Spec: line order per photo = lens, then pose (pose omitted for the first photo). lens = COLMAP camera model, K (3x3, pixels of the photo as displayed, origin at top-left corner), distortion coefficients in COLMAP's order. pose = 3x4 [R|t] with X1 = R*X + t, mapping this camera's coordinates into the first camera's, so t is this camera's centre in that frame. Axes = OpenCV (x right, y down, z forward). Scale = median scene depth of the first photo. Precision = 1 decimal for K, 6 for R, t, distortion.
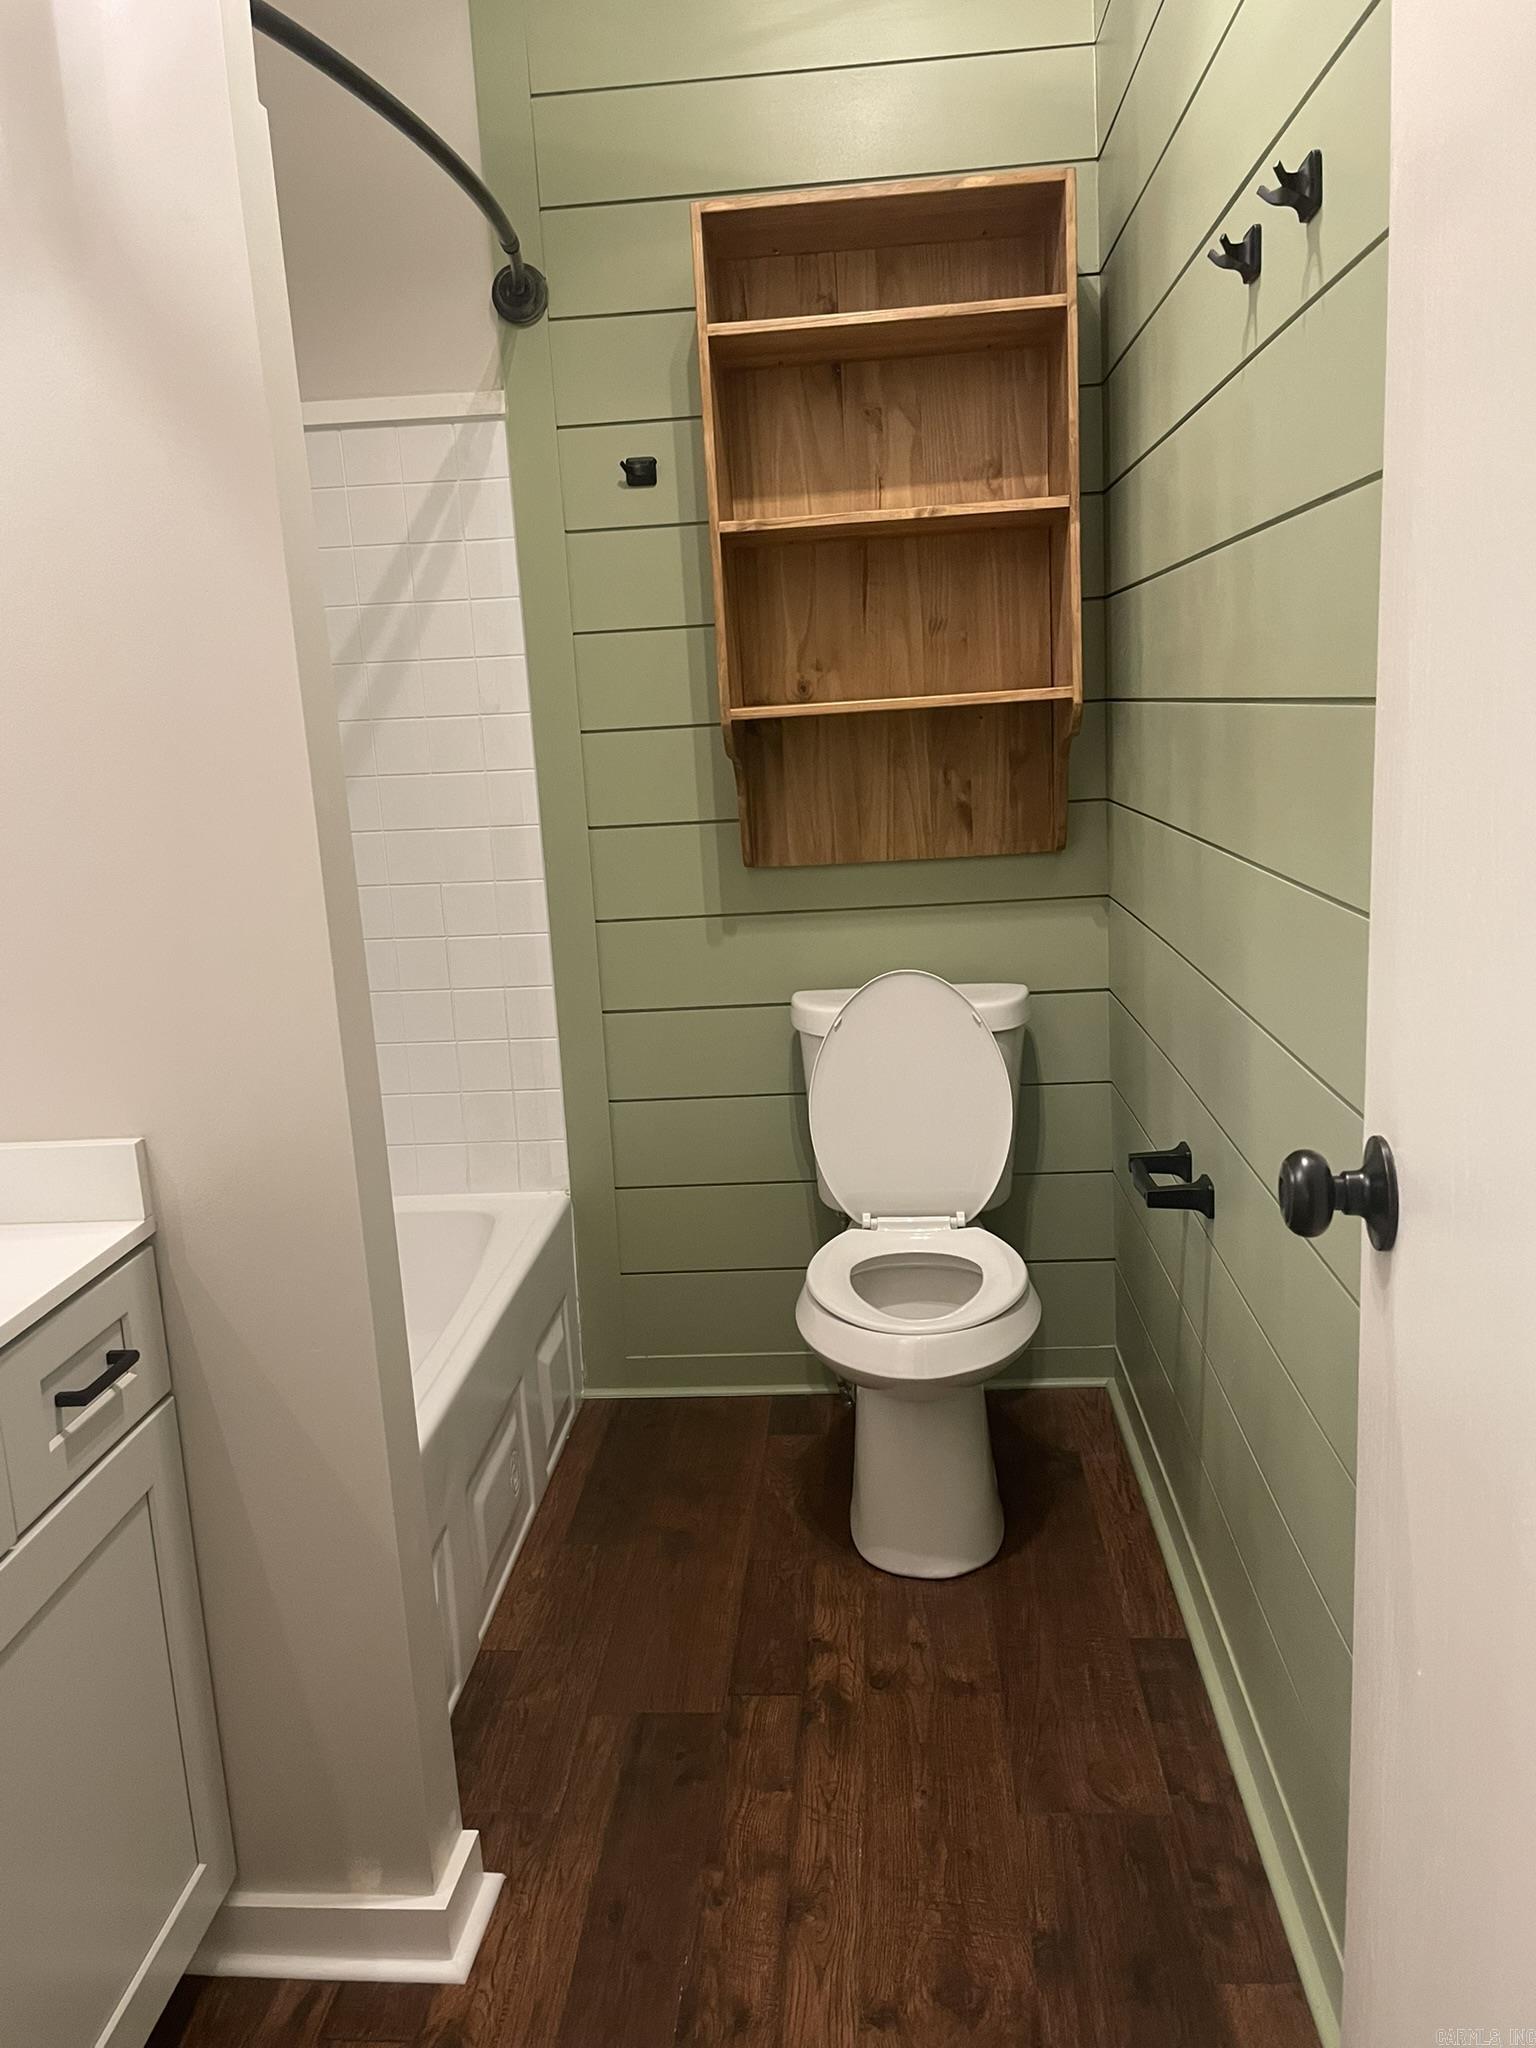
lens RADIAL K [[1568.1, 0, 768.0], [0, 1568.1, 1024.0], [0, 0, 1]] dist [0.090163, -0.142346]
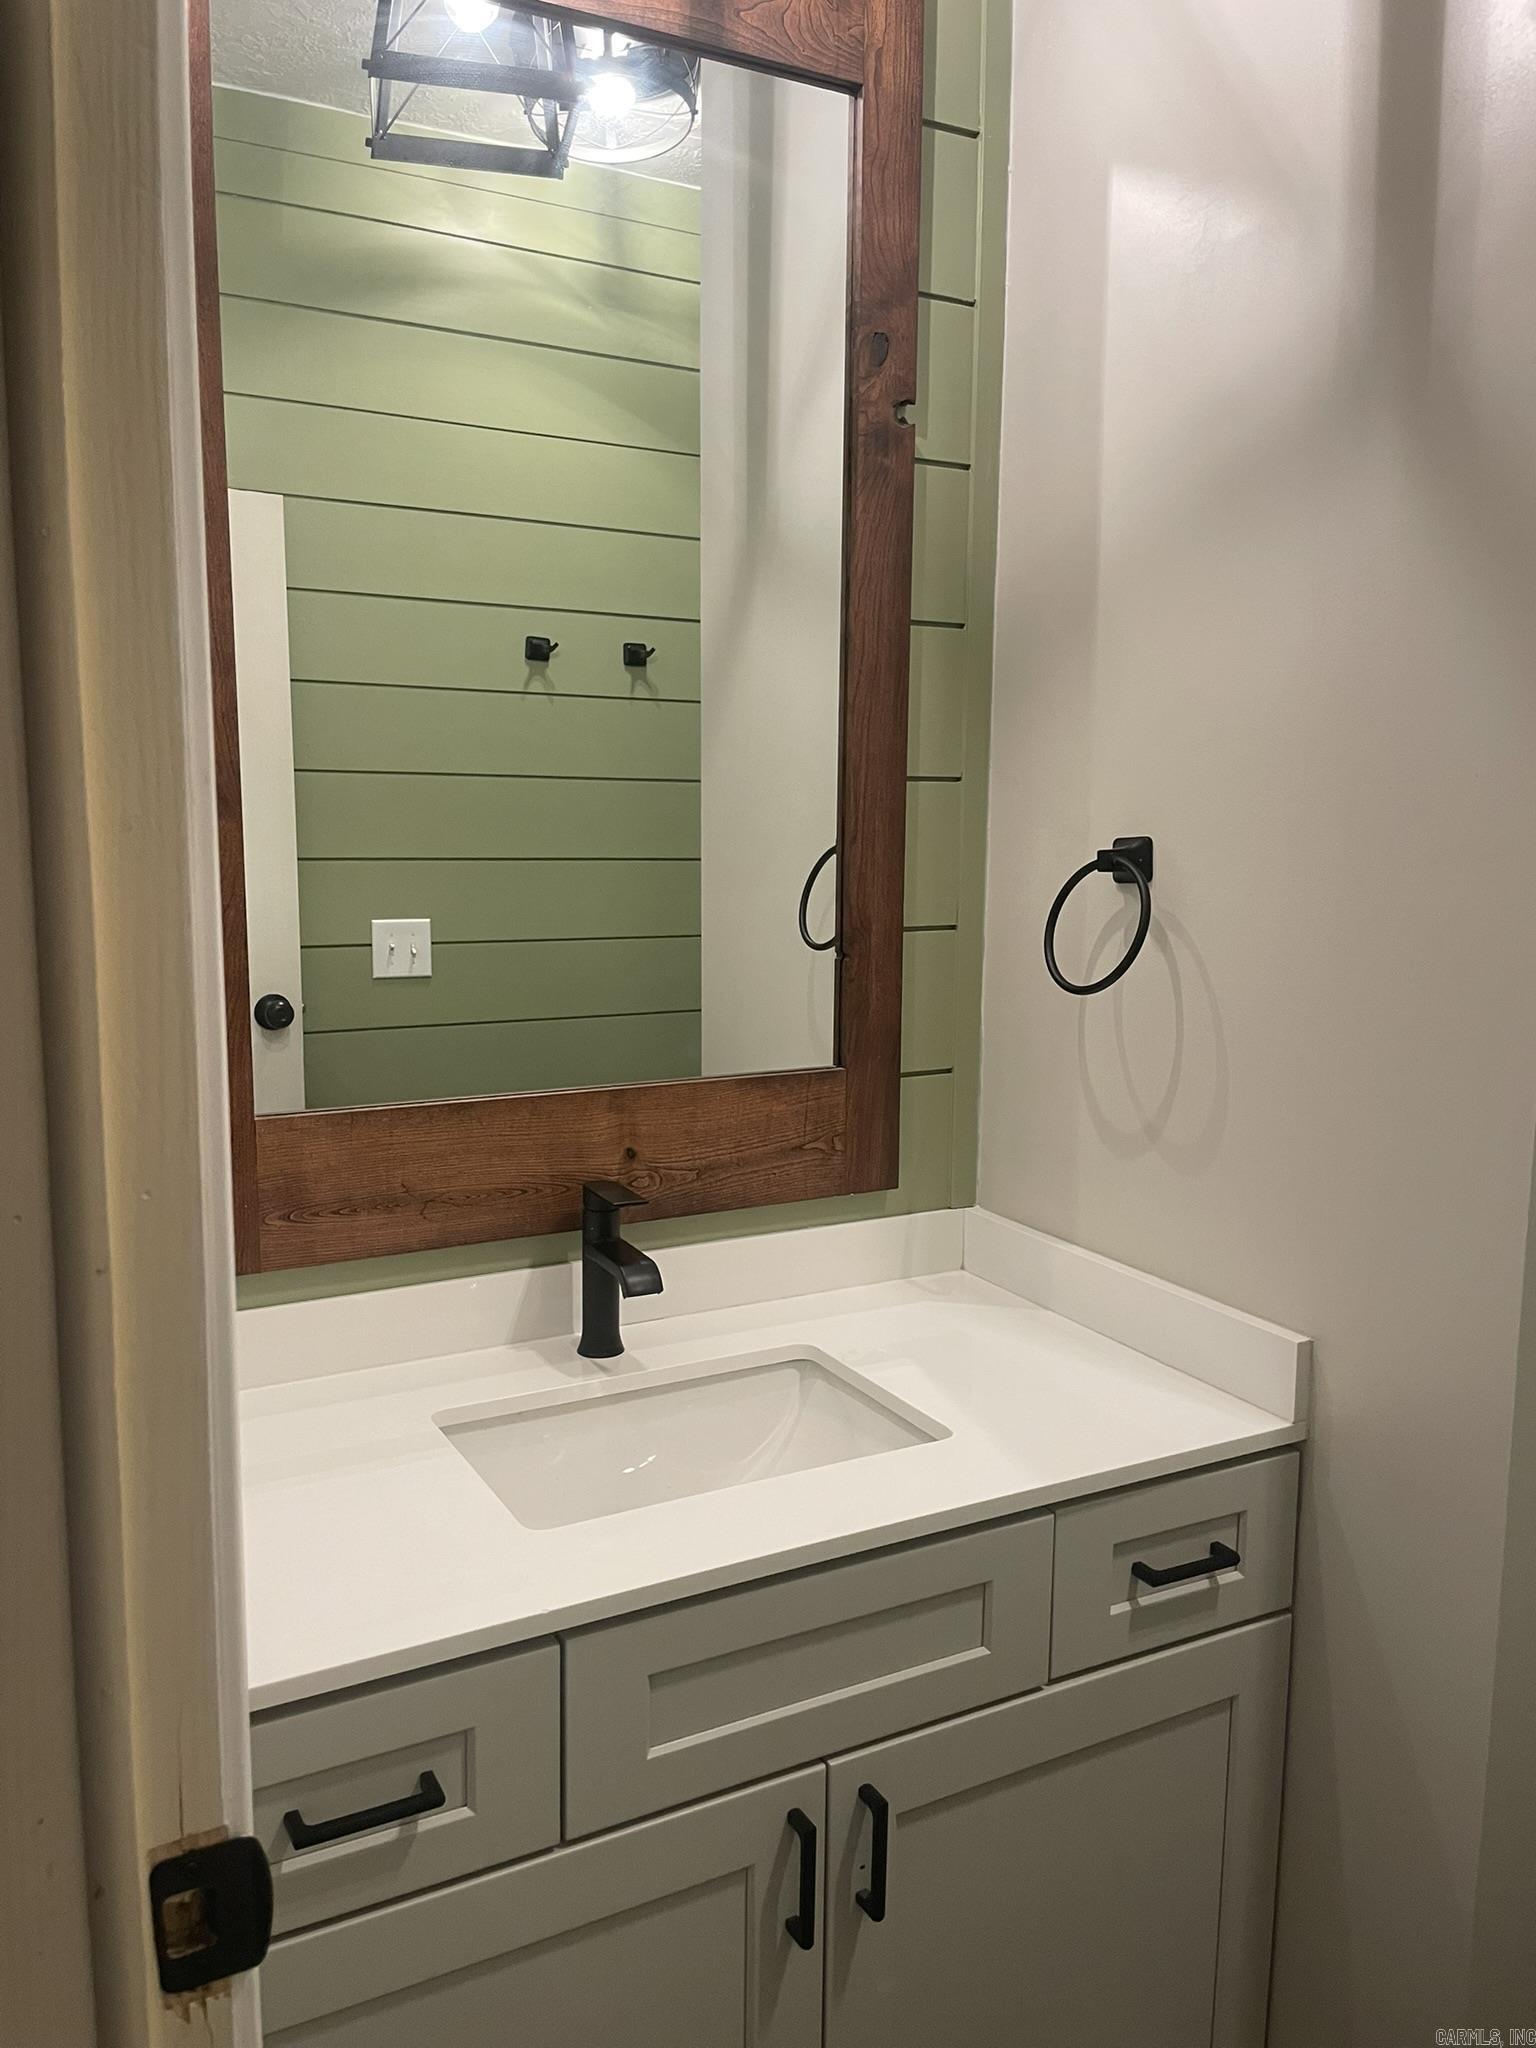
lens RADIAL K [[1549.3, 0, 722.3], [0, 1549.3, 1021.1], [0, 0, 1]] dist [0.083429, -0.140283]
pose [[0.519879, 0.182045, -0.834617, 0.094652], [-0.207533, 0.974673, 0.083323, -0.067747], [0.828647, 0.129893, 0.544492, 0.108572]]
